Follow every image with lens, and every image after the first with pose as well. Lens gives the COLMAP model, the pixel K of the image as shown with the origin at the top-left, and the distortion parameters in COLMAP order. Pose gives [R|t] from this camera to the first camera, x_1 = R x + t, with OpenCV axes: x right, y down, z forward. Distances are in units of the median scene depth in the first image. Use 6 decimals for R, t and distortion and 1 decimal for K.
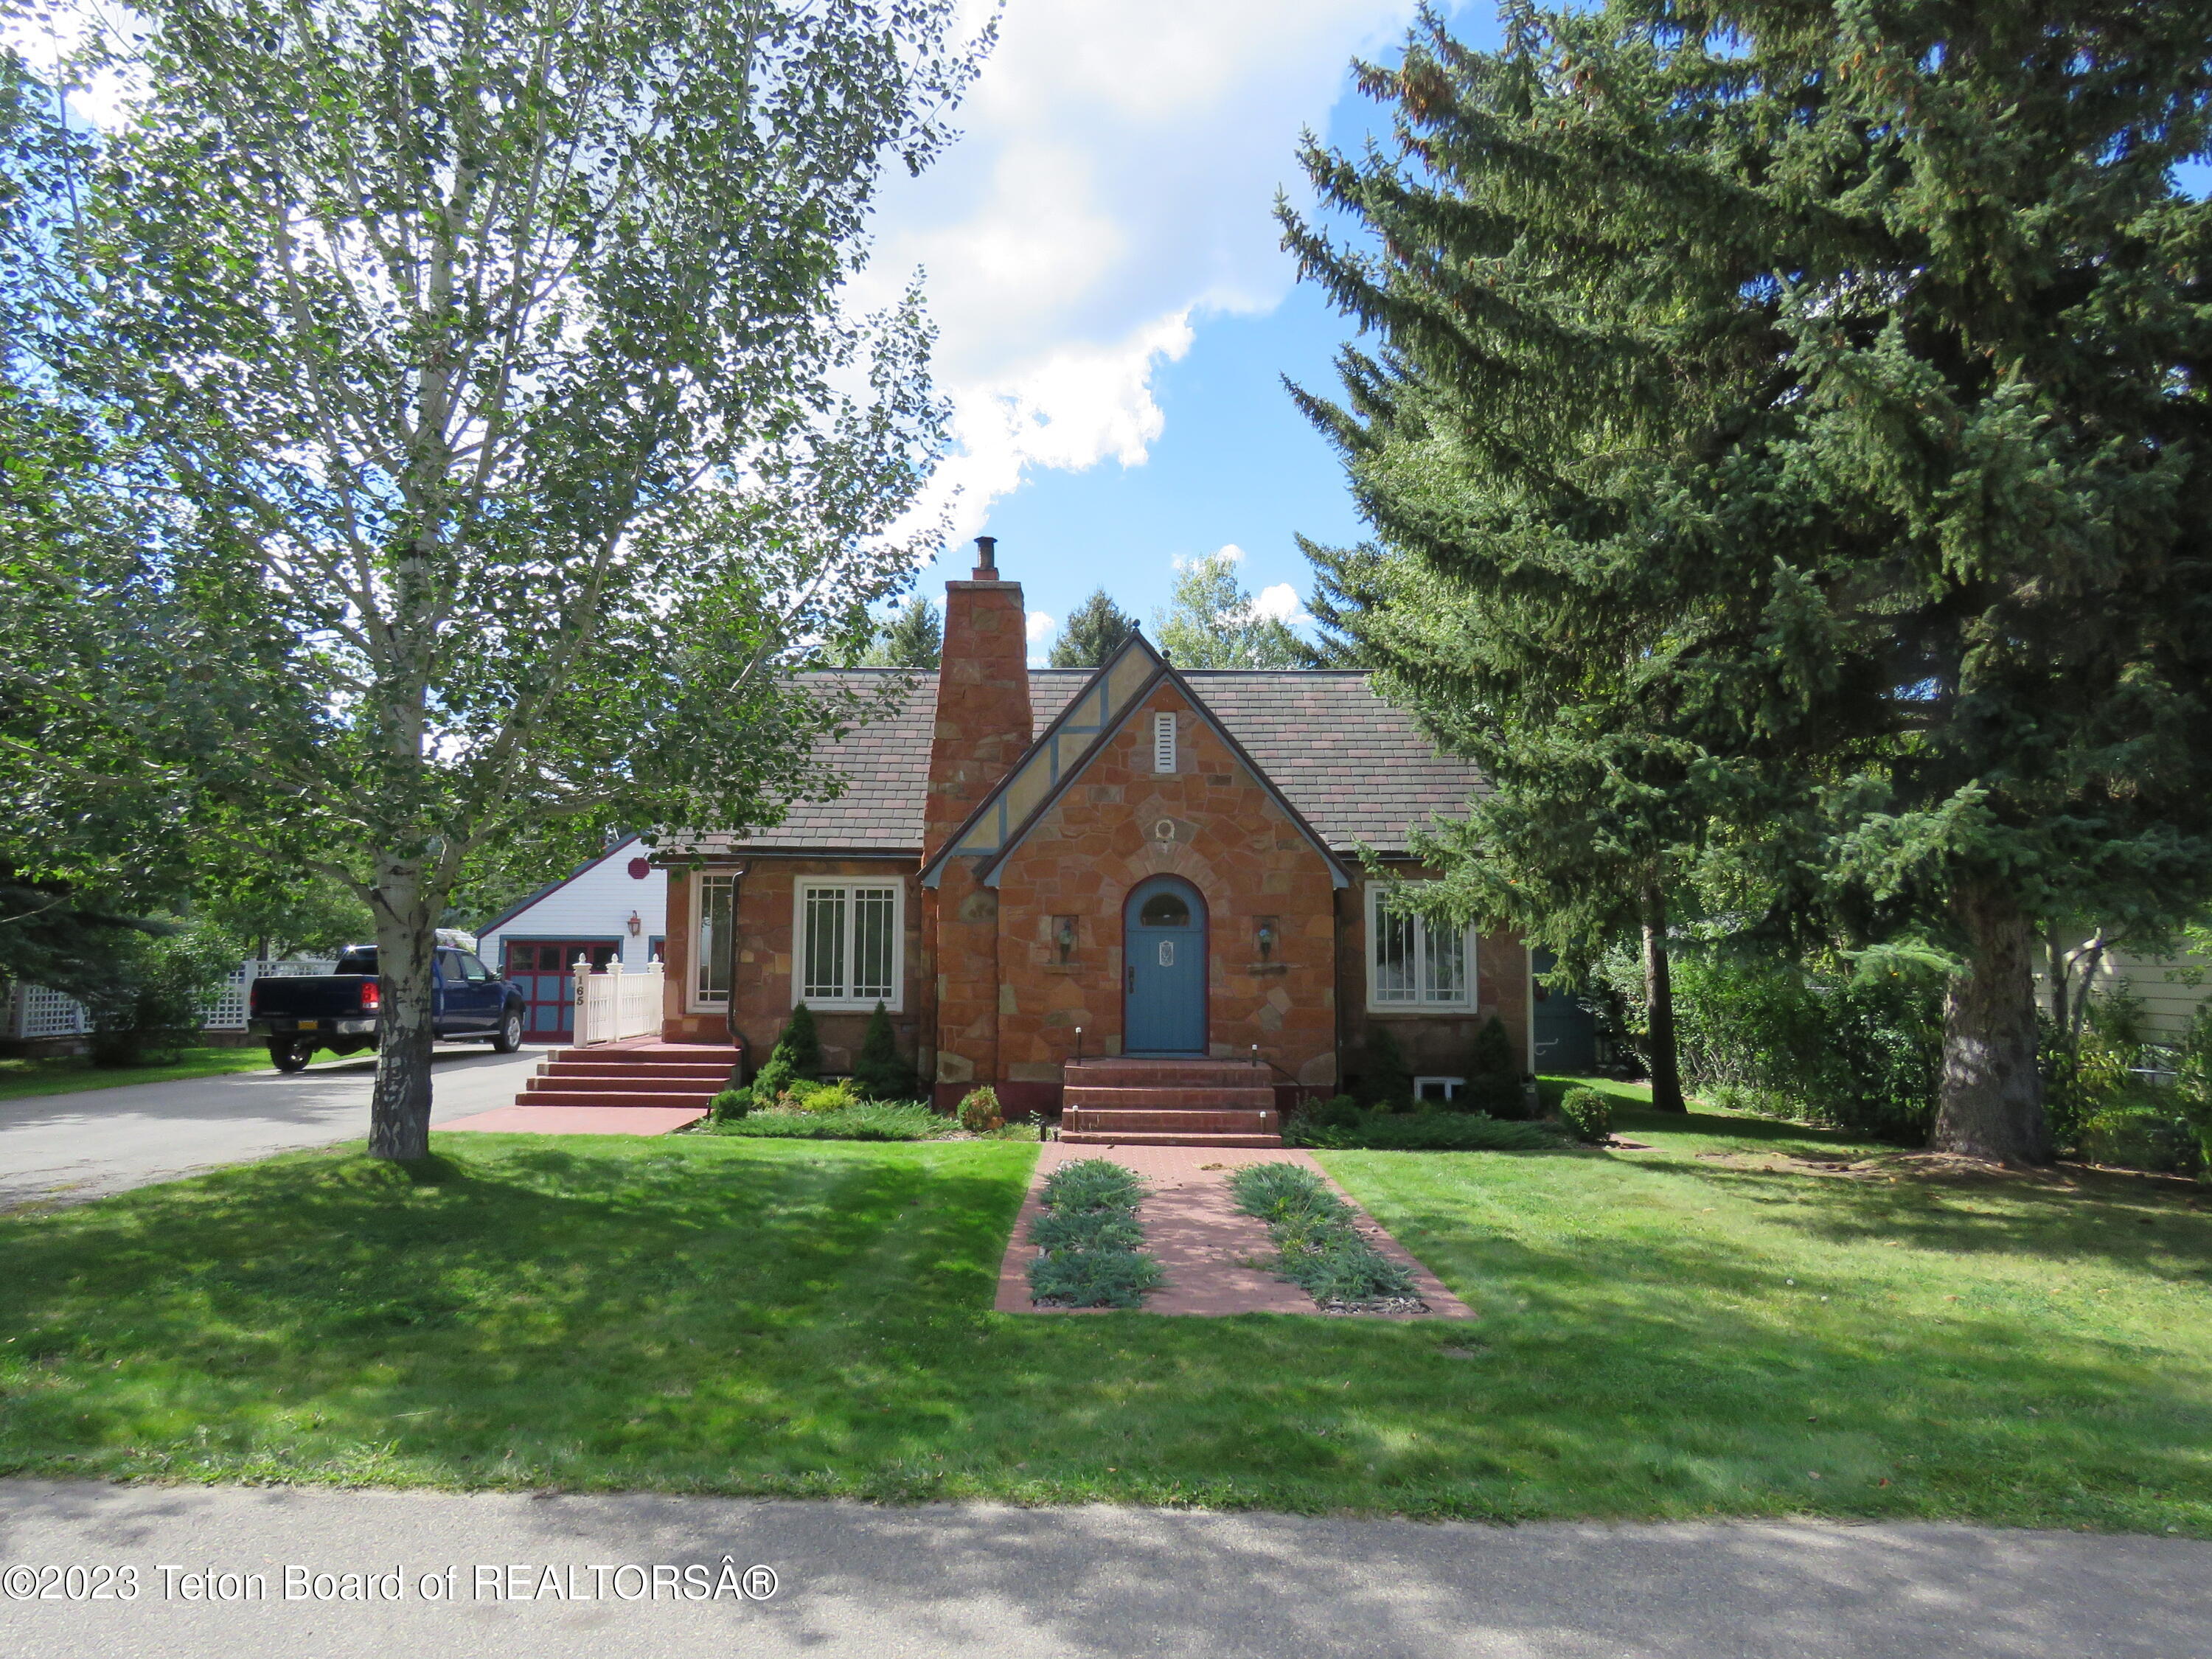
lens RADIAL K [[1413.3, 0, 1106.0], [0, 1413.3, 829.0], [0, 0, 1]] dist [-0.008558, -0.000402]
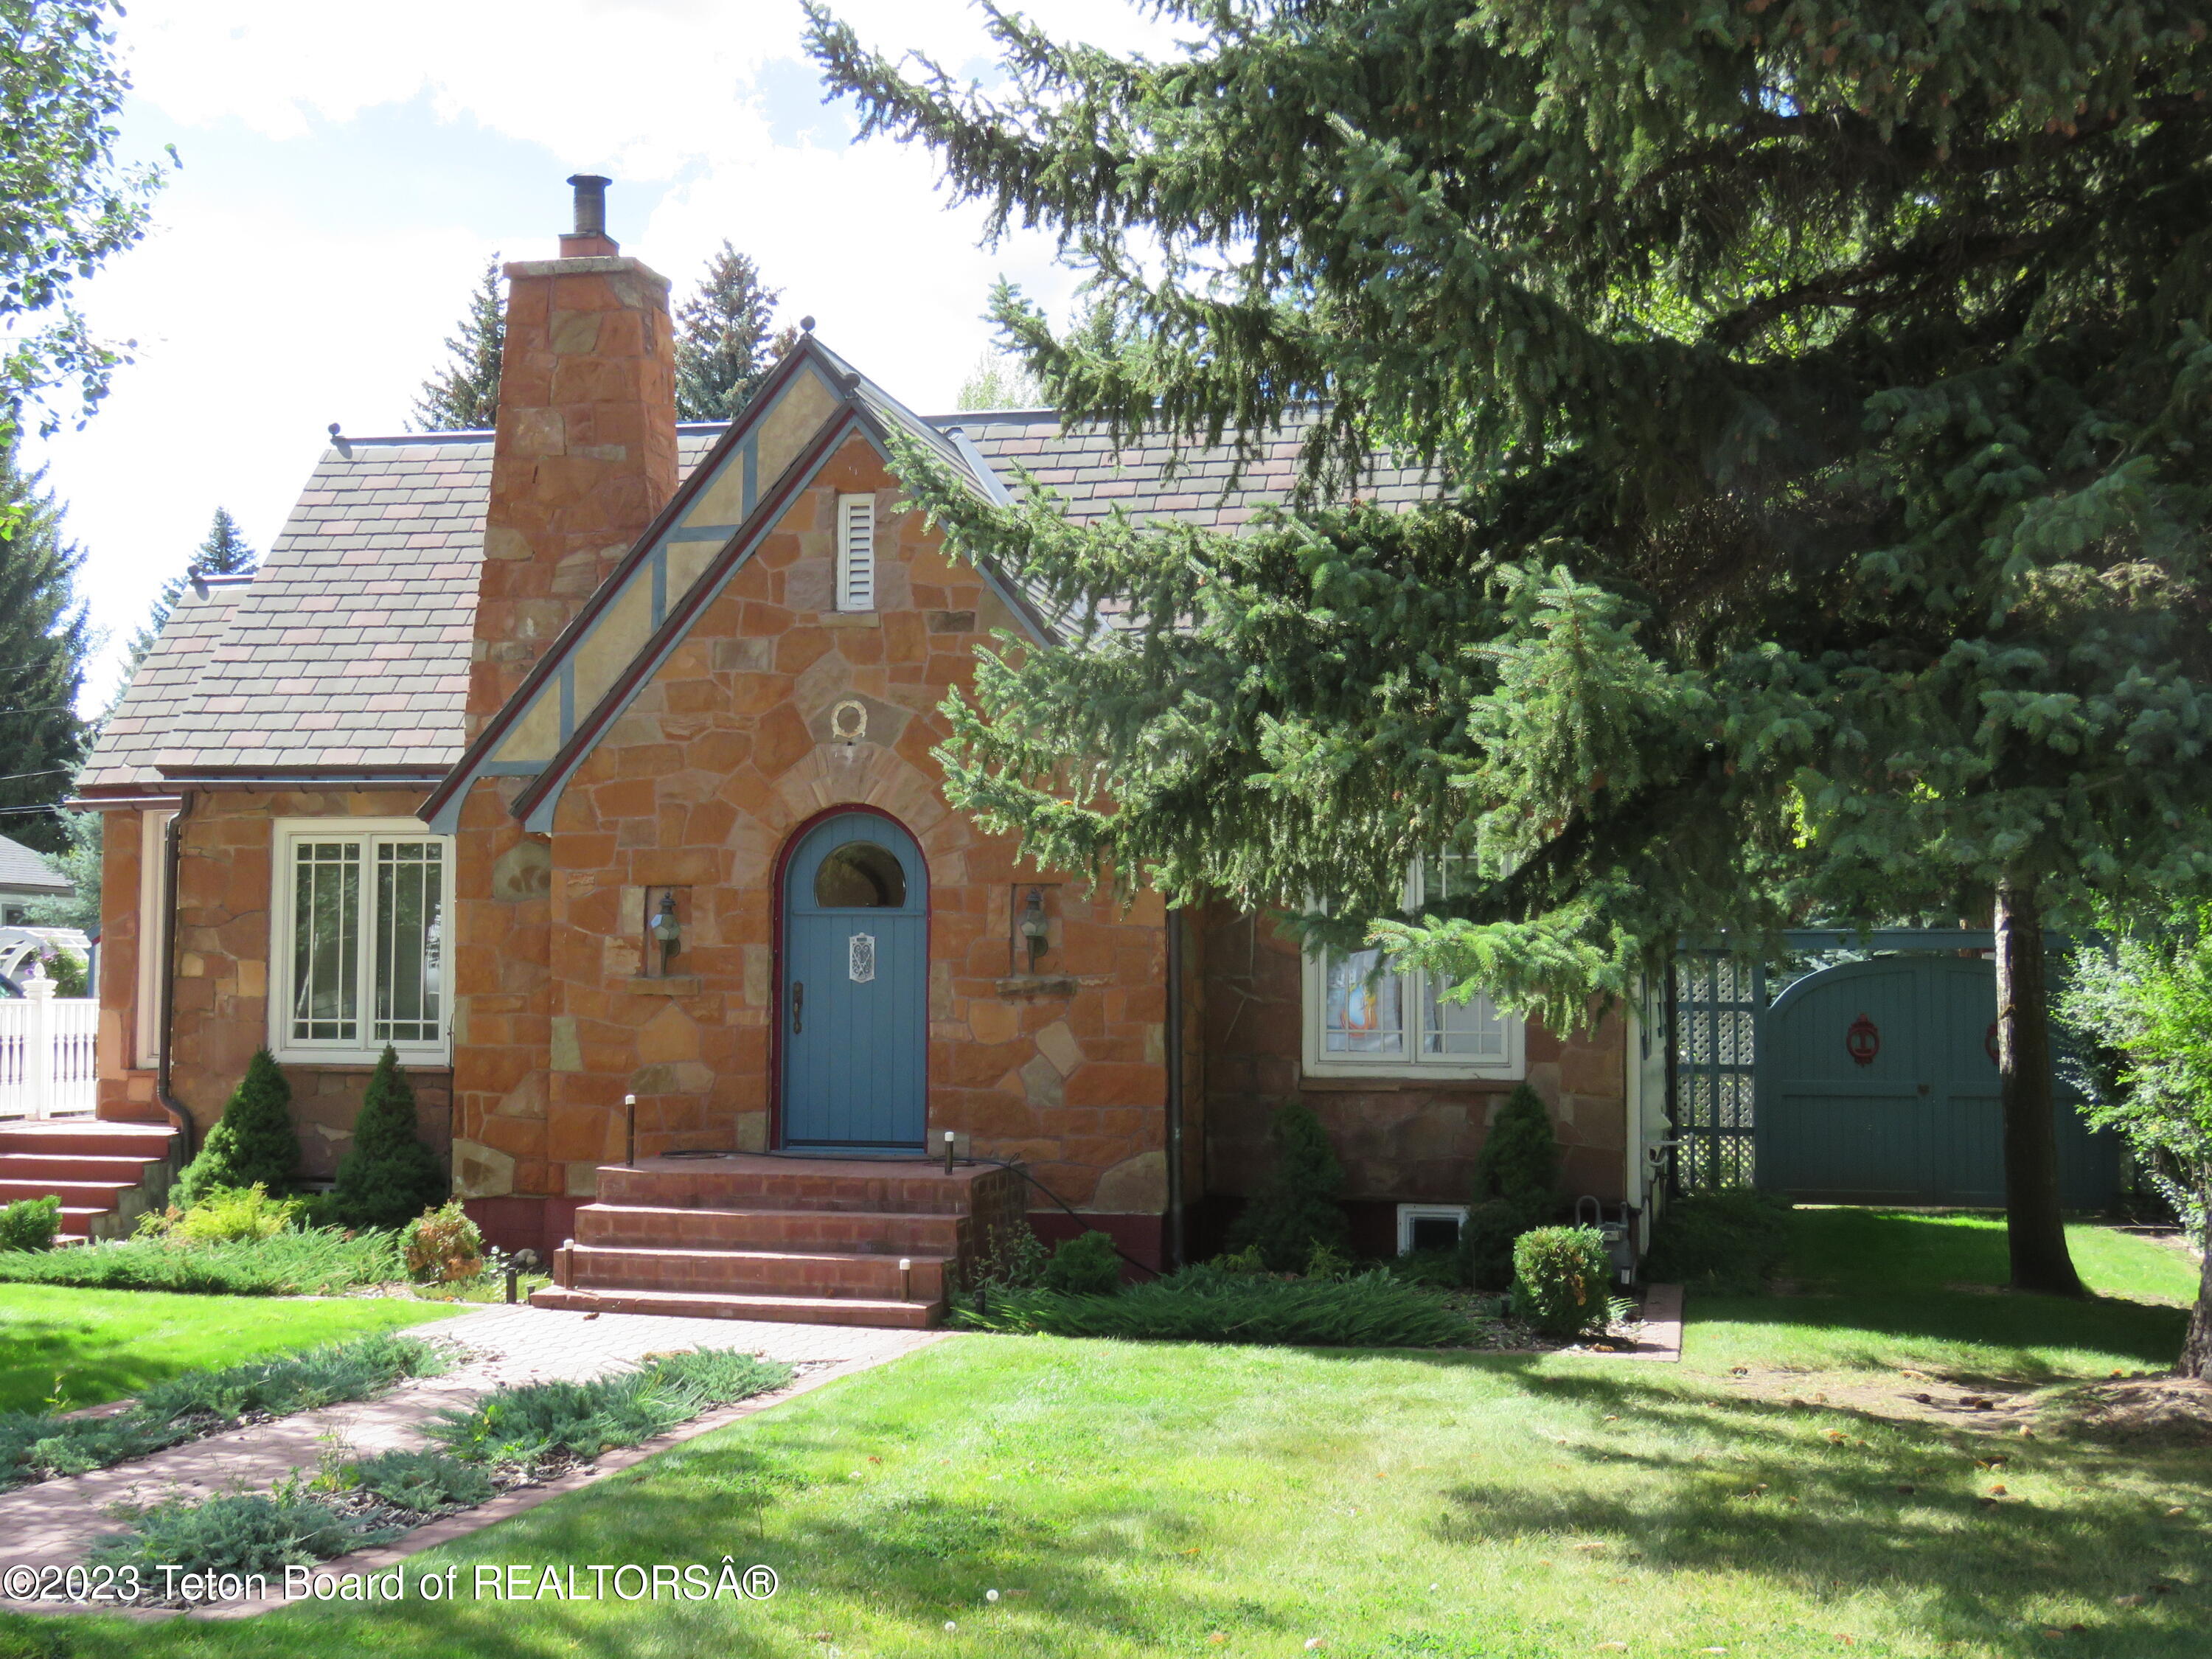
lens RADIAL K [[2701.9, 0, 1105.8], [0, 2701.9, 828.5], [0, 0, 1]] dist [0.012771, 0.000000]
pose [[0.975061, -0.011851, -0.221622, 0.343890], [0.018498, 0.999438, 0.027945, 0.014075], [0.221166, -0.031347, 0.974732, 0.047876]]
